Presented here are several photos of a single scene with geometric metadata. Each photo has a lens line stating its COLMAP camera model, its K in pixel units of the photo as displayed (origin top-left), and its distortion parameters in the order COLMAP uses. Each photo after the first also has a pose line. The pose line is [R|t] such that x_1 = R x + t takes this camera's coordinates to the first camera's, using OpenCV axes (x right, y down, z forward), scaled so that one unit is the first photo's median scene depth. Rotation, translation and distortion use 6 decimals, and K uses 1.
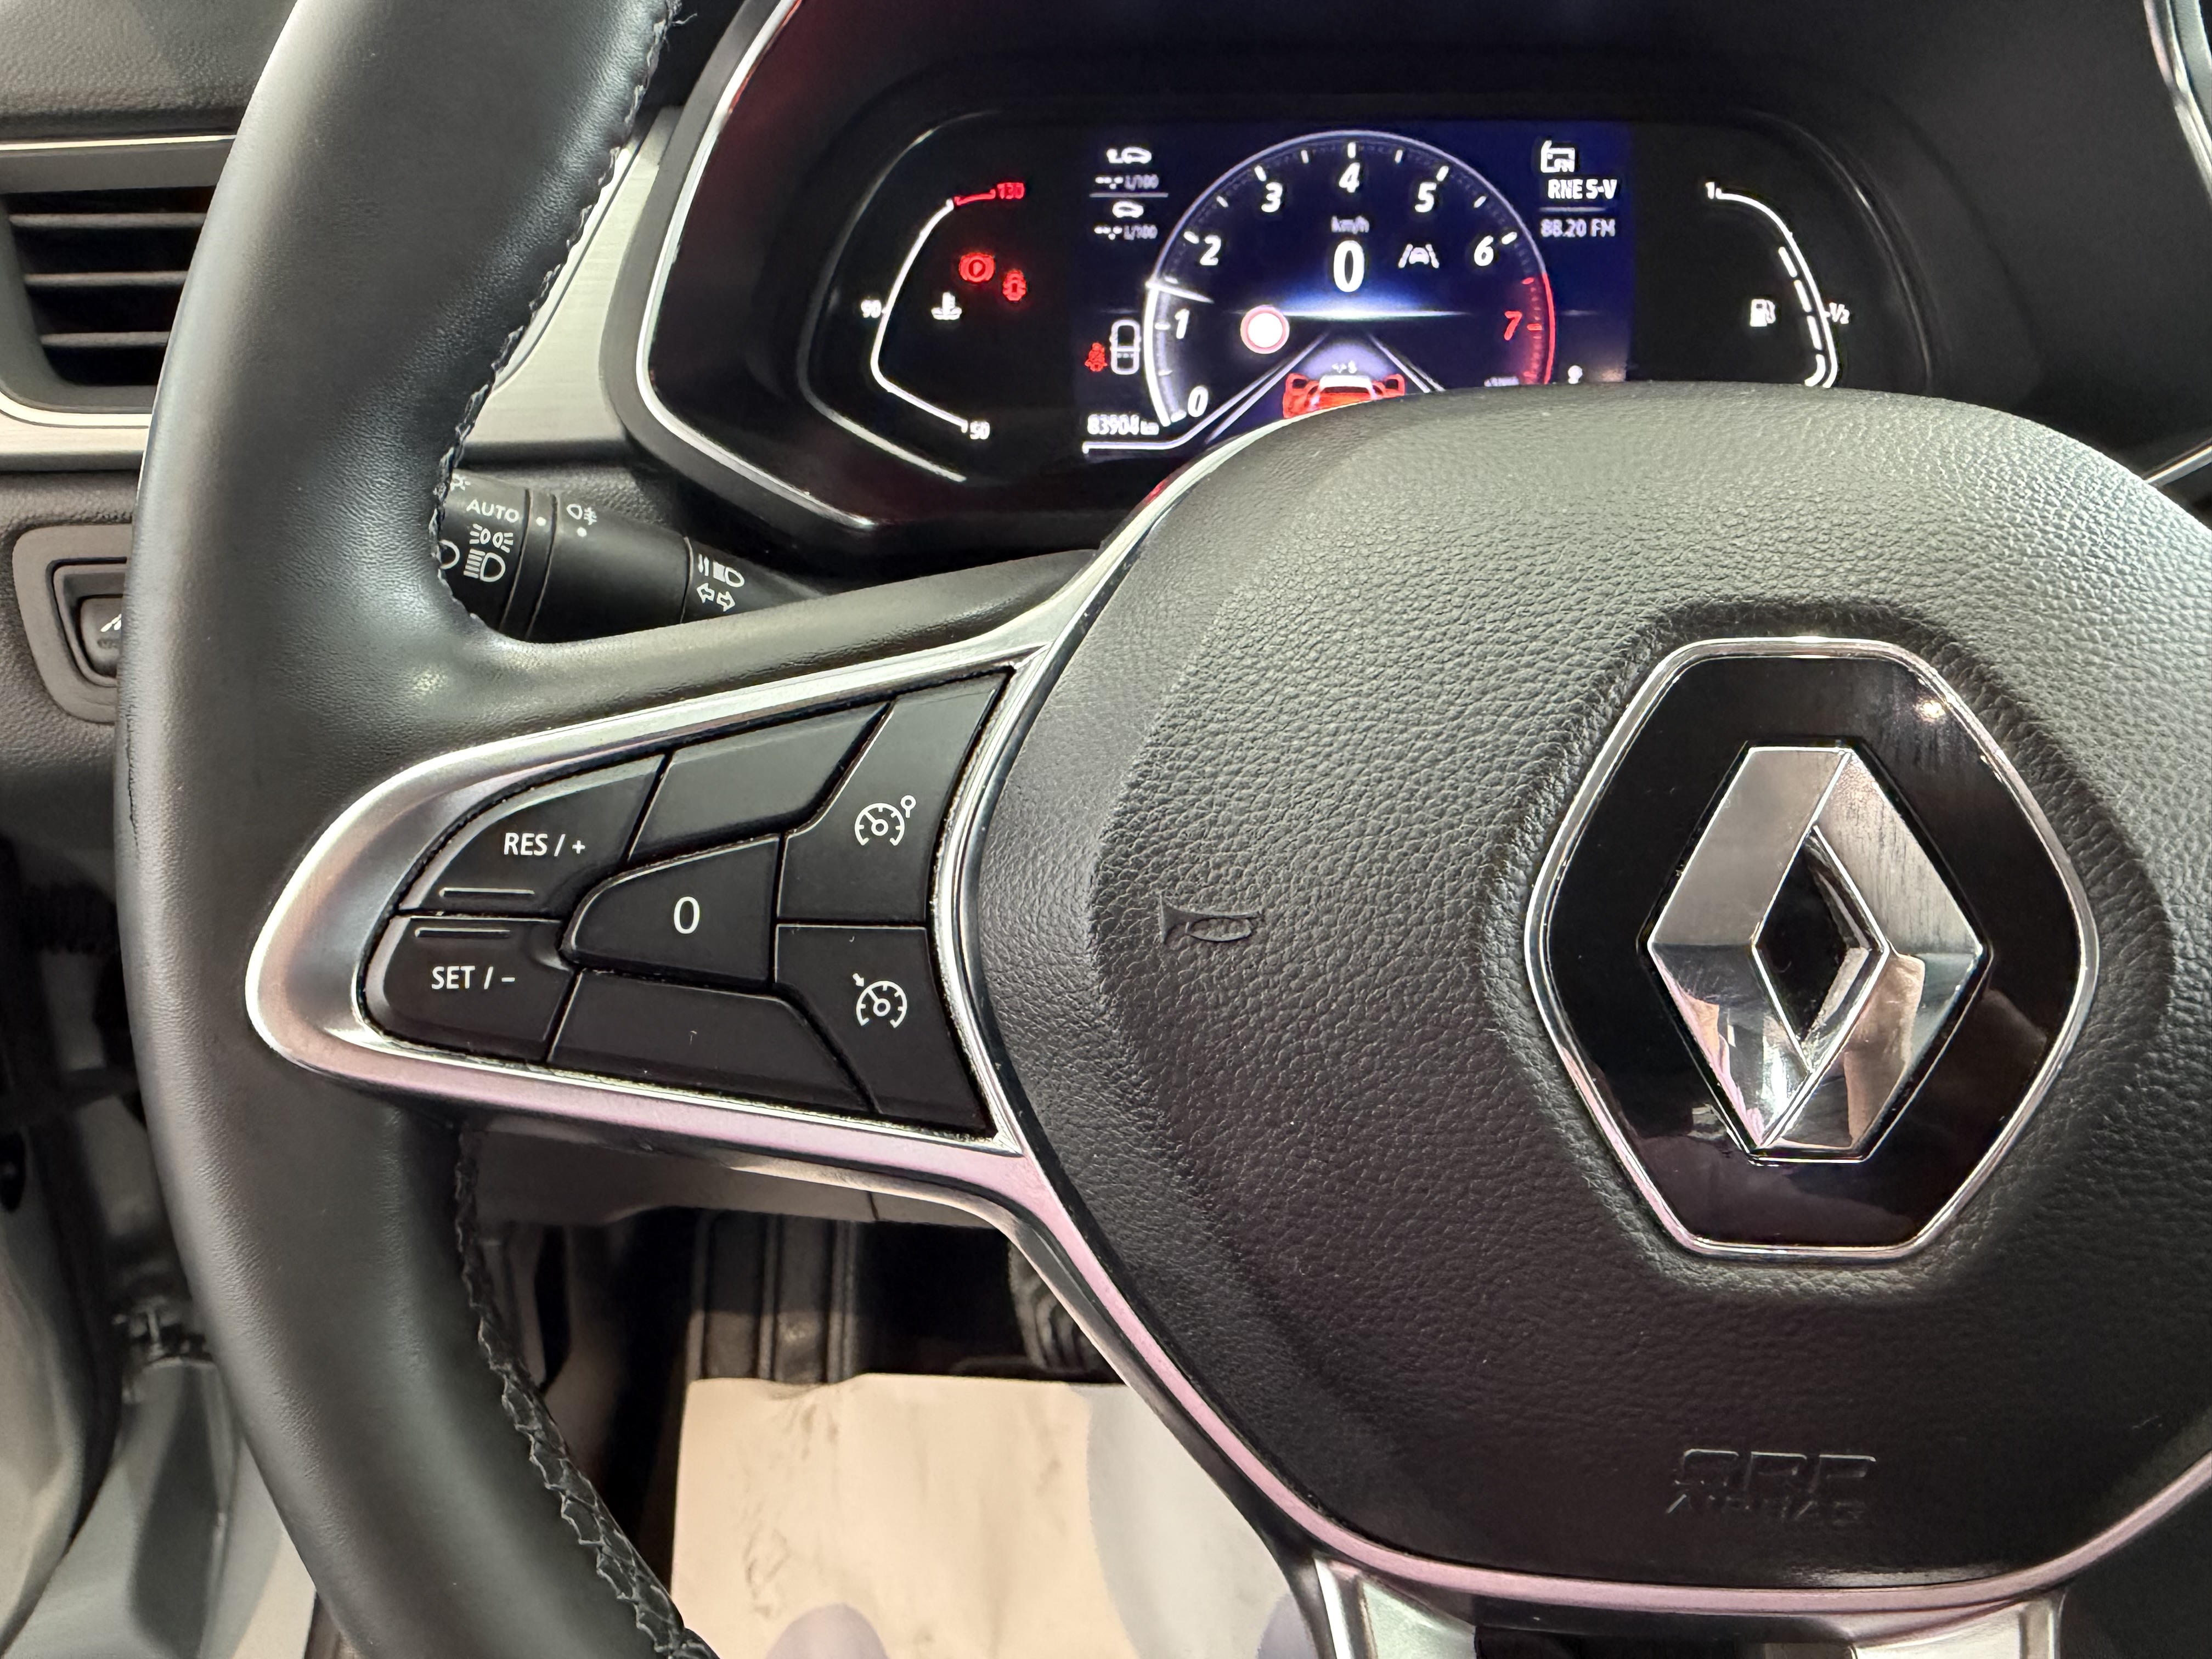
lens RADIAL K [[1556.2, 0, 990.2], [0, 1556.2, 812.1], [0, 0, 1]] dist [-0.006681, -0.005279]
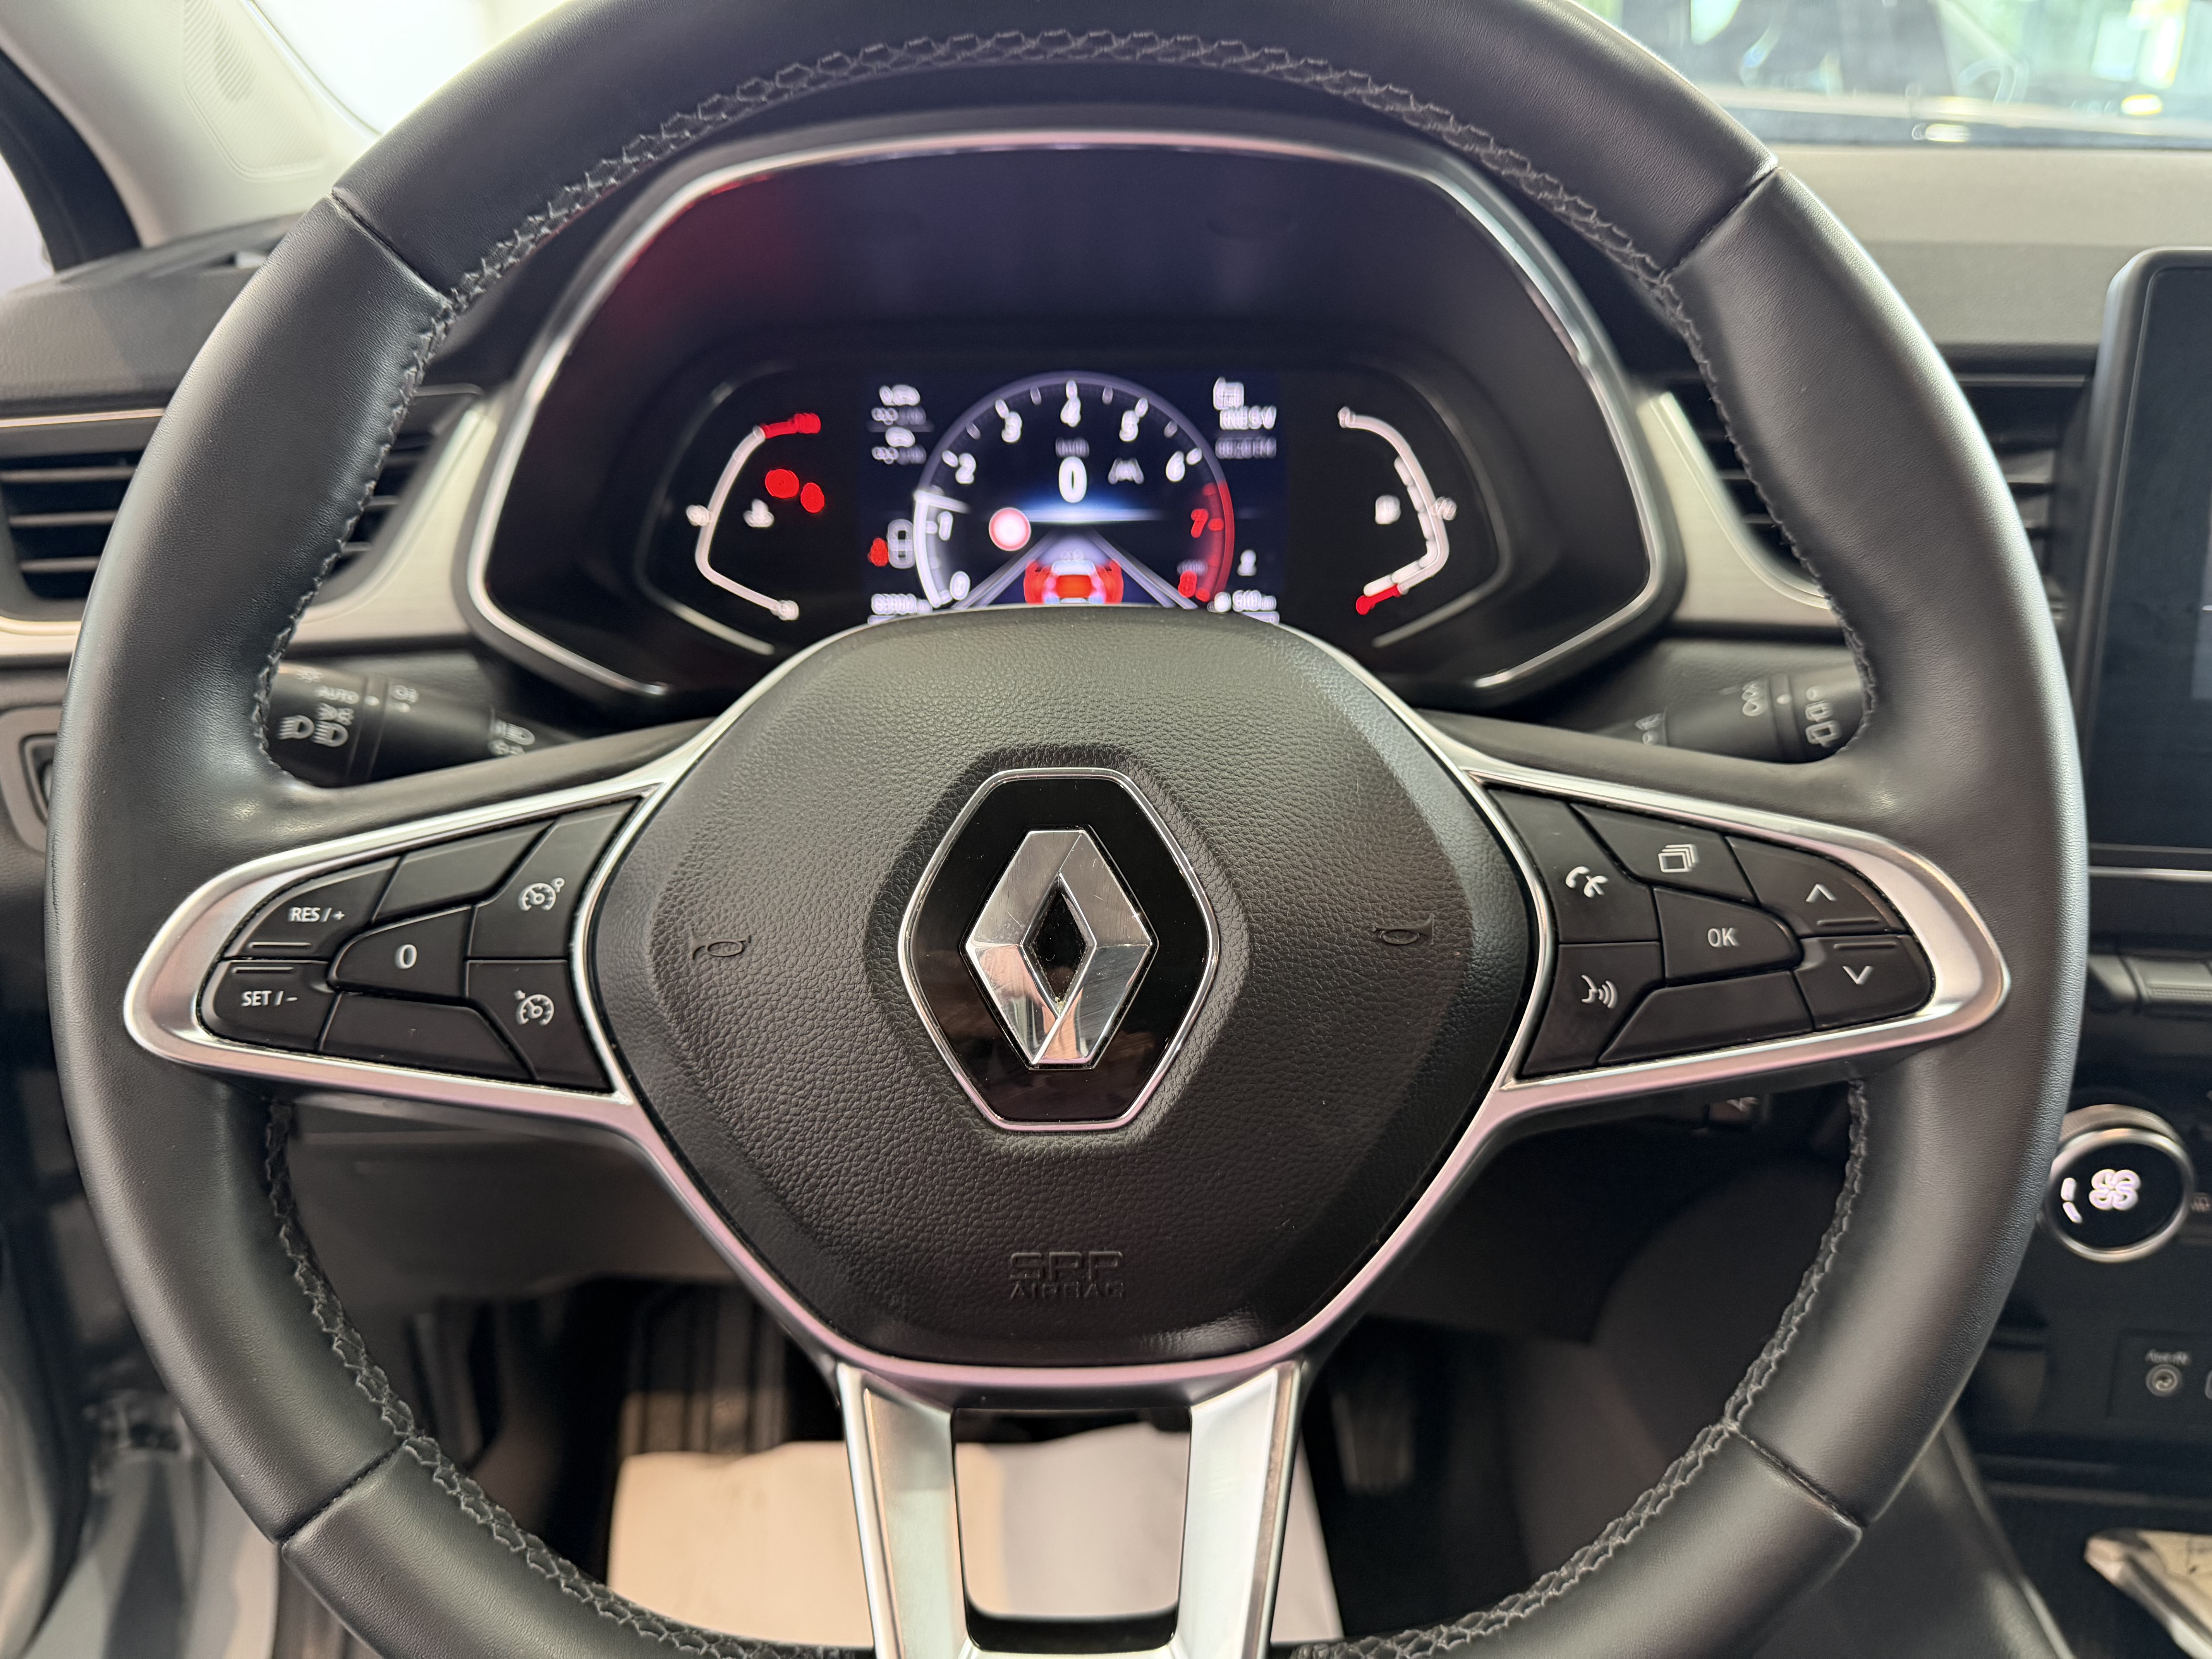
lens RADIAL K [[1549.2, 0, 1106.0], [0, 1549.2, 829.5], [0, 0, 1]] dist [0.115600, -0.272802]
pose [[0.998071, -0.027762, 0.055525, 0.410136], [0.031671, 0.996987, -0.070803, 0.069290], [-0.053392, 0.072425, 0.995944, -0.613796]]
